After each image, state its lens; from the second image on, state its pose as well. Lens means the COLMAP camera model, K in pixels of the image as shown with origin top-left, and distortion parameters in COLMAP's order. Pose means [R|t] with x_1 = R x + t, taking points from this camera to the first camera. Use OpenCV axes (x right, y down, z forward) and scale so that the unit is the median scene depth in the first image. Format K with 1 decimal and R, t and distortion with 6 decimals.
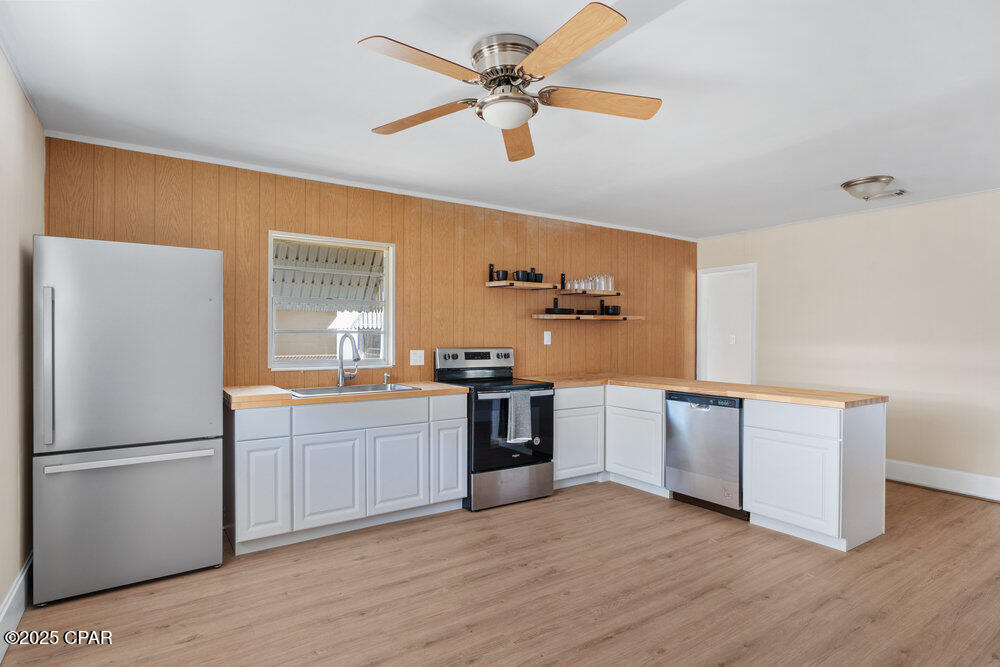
lens RADIAL K [[529.8, 0, 500.0], [0, 529.8, 333.5], [0, 0, 1]] dist [-0.004131, 0.000240]
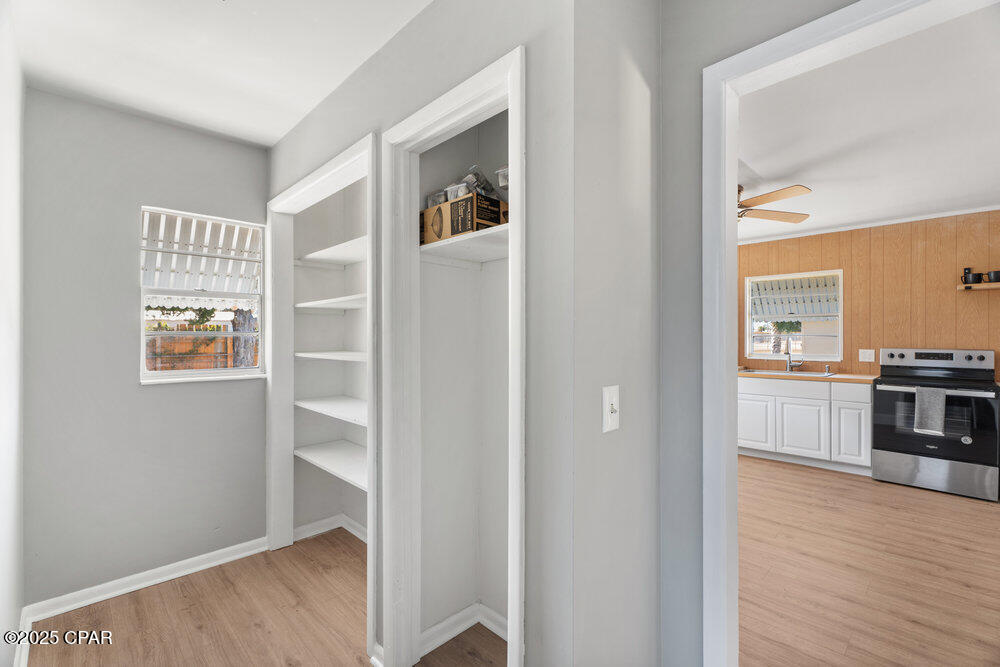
lens RADIAL K [[445.1, 0, 500.0], [0, 445.1, 333.5], [0, 0, 1]] dist [-0.000637, 0.000205]
pose [[0.174170, -0.013196, -0.984627, 0.795524], [0.002865, 0.999913, -0.012894, 0.004917], [0.984711, -0.000575, 0.174193, -0.042154]]
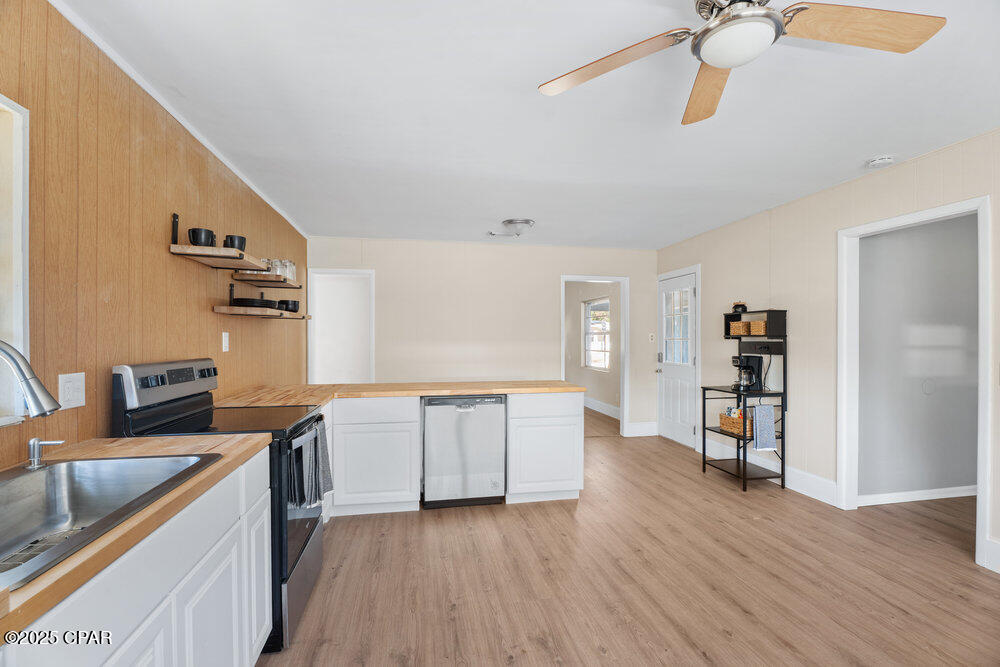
lens RADIAL K [[462.3, 0, 500.0], [0, 462.3, 333.5], [0, 0, 1]] dist [-0.002066, 0.000193]
pose [[0.394837, 0.003819, 0.918743, -0.400435], [-0.002163, 0.999992, -0.003227, -0.001266], [-0.918749, -0.000713, 0.394842, 0.570840]]
